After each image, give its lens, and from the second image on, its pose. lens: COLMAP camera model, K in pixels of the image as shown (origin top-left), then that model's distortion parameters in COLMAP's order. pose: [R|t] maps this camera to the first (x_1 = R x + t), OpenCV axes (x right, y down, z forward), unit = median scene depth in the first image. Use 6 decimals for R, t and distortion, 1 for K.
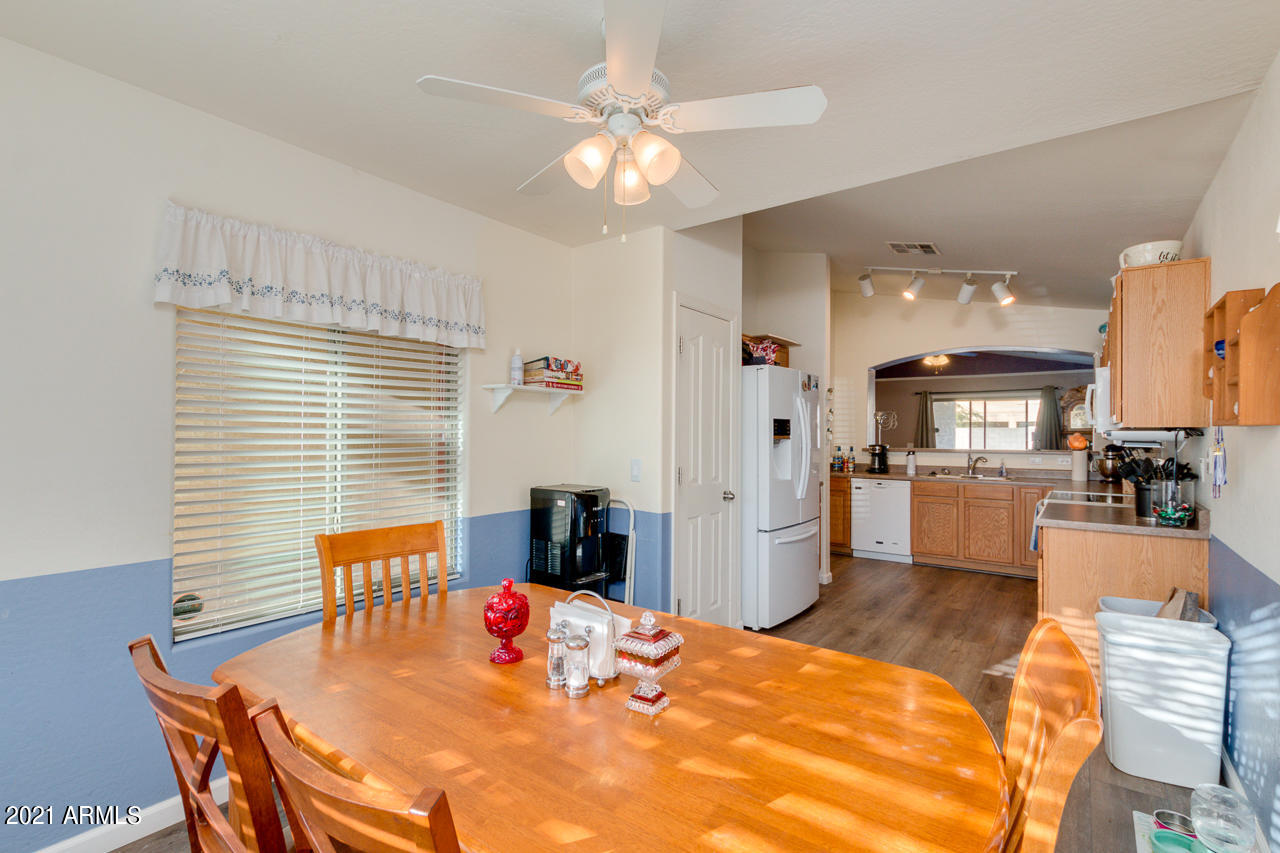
lens RADIAL K [[583.3, 0, 643.4], [0, 583.3, 430.2], [0, 0, 1]] dist [0.002248, -0.000462]
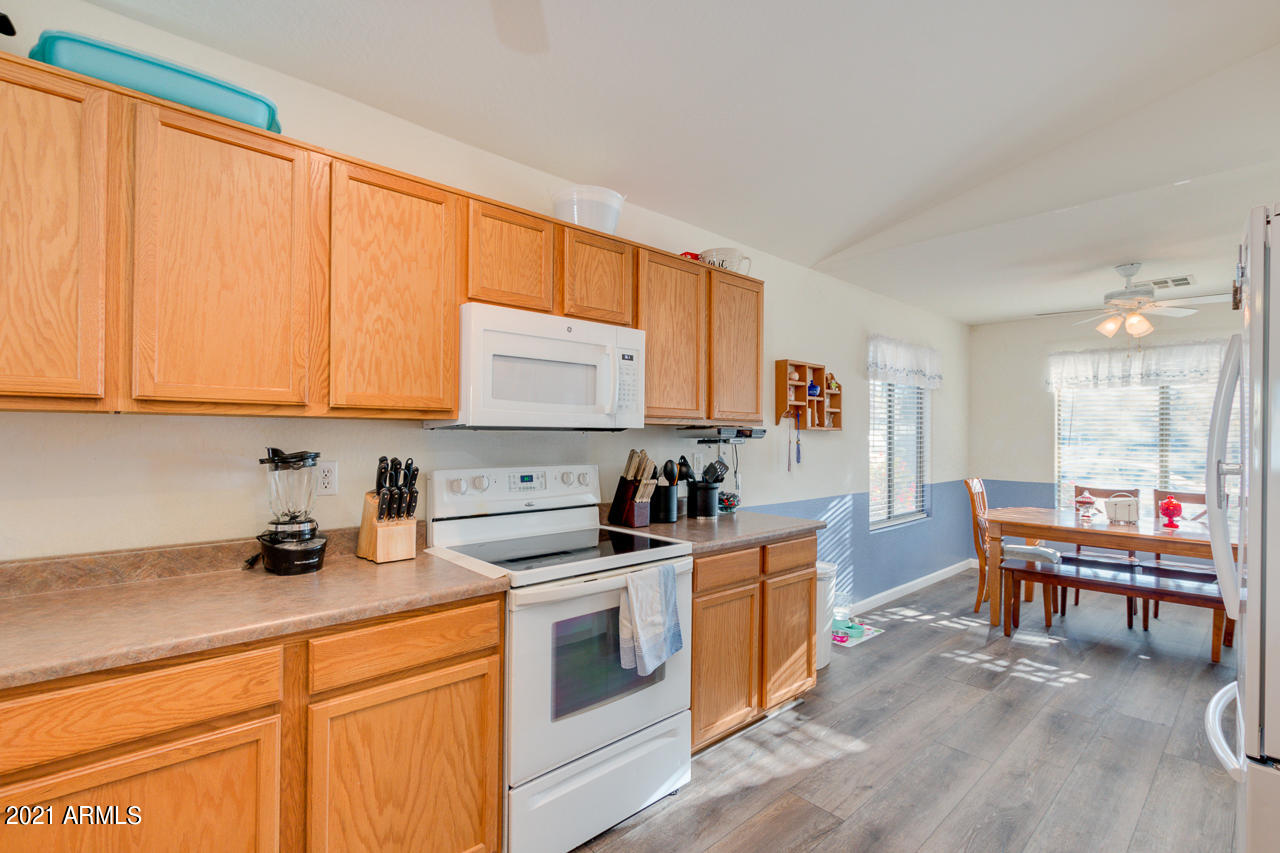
lens RADIAL K [[578.5, 0, 645.3], [0, 578.5, 434.0], [0, 0, 1]] dist [-0.000754, -0.000486]
pose [[-0.983881, -0.009662, 0.178566, 0.406613], [-0.011313, 0.999902, -0.008230, 0.010040], [-0.178469, -0.010118, -0.983894, 1.017903]]
